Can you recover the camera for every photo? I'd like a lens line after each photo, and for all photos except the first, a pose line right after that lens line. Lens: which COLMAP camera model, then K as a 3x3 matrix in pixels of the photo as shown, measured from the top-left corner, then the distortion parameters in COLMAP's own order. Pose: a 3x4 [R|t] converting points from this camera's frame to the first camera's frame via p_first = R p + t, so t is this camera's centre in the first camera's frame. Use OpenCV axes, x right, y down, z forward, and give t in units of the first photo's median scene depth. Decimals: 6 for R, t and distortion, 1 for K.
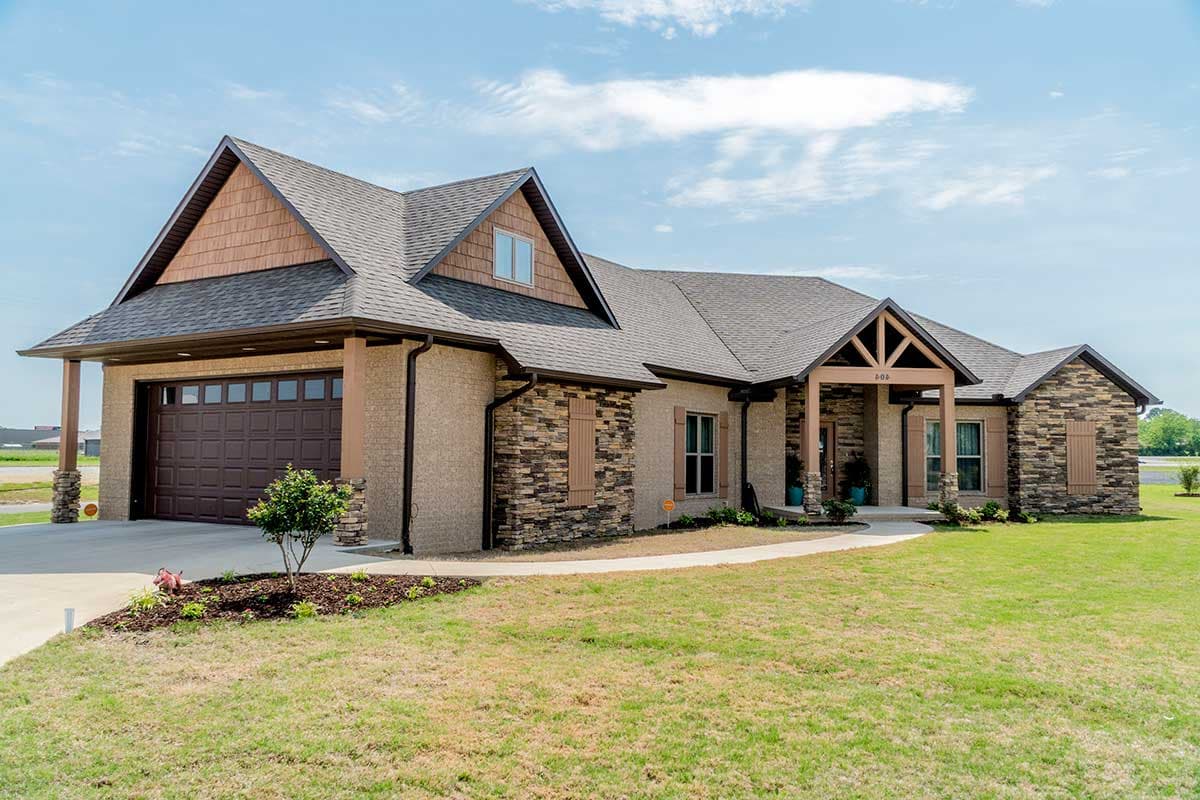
lens RADIAL K [[953.6, 0, 605.0], [0, 953.6, 403.3], [0, 0, 1]] dist [-0.008691, 0.011405]
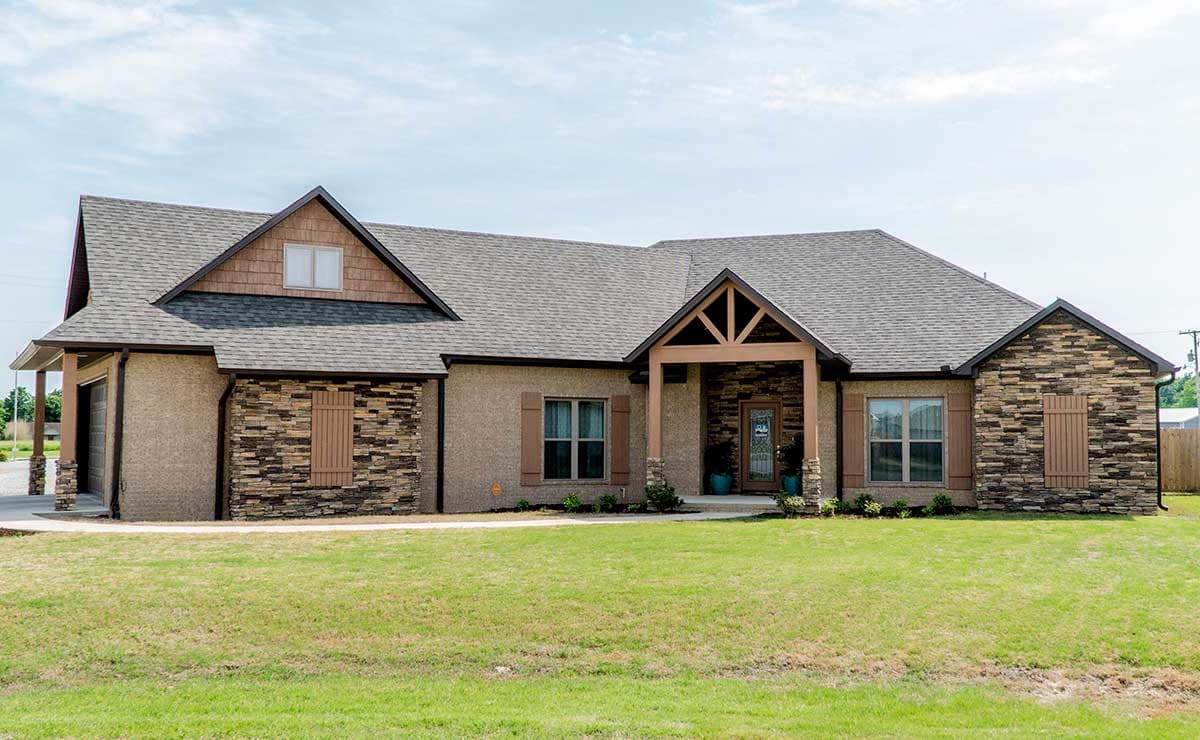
lens RADIAL K [[1177.9, 0, 600.0], [0, 1177.9, 370.0], [0, 0, 1]] dist [0.025721, 0.007913]
pose [[0.879640, -0.033307, -0.474473, 0.824175], [0.030216, 0.999443, -0.014140, -0.000462], [0.474680, -0.001898, 0.880157, -0.069911]]
